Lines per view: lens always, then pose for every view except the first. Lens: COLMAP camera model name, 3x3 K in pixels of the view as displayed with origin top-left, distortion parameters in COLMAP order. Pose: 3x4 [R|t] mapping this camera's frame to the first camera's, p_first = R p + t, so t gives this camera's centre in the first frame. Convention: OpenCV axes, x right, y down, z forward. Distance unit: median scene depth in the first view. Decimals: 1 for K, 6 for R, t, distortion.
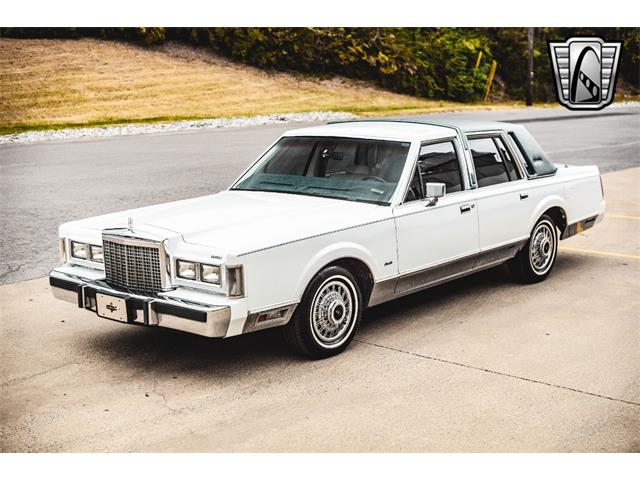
lens RADIAL K [[992.7, 0, 320.0], [0, 992.7, 240.0], [0, 0, 1]] dist [-0.112508, -0.064356]
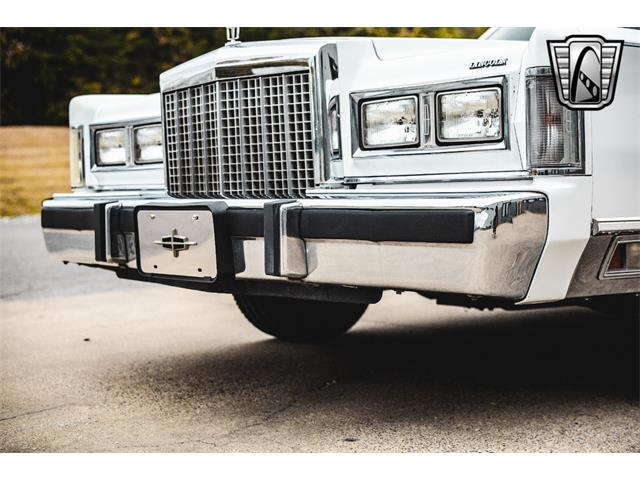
lens RADIAL K [[992.7, 0, 320.0], [0, 992.7, 240.0], [0, 0, 1]] dist [-0.112508, -0.064356]
pose [[0.995287, -0.001289, -0.096963, -0.121631], [-0.009944, 0.993283, -0.115278, 0.108018], [0.096460, 0.115699, 0.988590, 0.638450]]
